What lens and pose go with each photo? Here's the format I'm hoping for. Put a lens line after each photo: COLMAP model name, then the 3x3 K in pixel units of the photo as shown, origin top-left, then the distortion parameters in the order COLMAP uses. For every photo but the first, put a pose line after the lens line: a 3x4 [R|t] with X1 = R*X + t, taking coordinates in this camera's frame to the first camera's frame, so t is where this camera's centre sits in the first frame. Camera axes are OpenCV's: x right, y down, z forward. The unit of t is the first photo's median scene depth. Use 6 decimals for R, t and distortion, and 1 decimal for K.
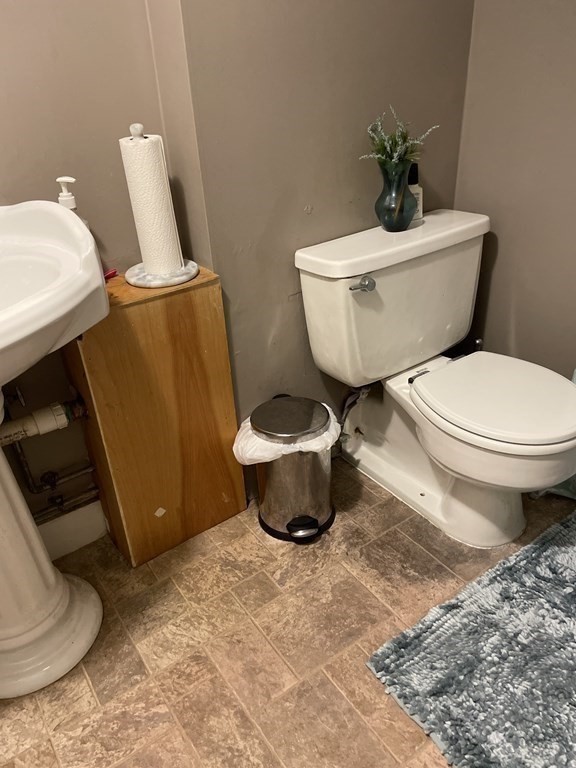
lens RADIAL K [[583.2, 0, 288.2], [0, 583.2, 385.6], [0, 0, 1]] dist [0.083006, -0.112150]
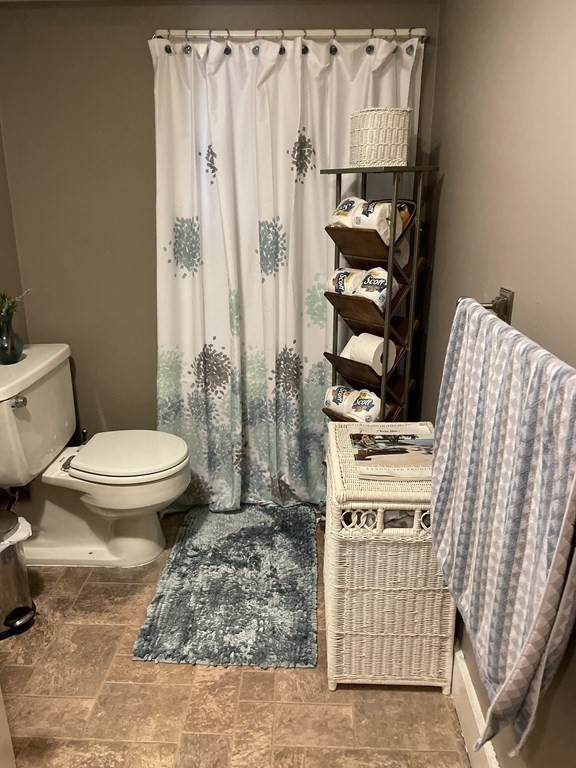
lens RADIAL K [[583.2, 0, 286.6], [0, 583.2, 383.5], [0, 0, 1]] dist [0.083006, -0.112150]
pose [[0.597421, -0.192162, 0.778564, -0.531937], [0.362245, 0.930835, -0.048219, 0.069327], [-0.715449, 0.310838, 0.625710, -0.268578]]
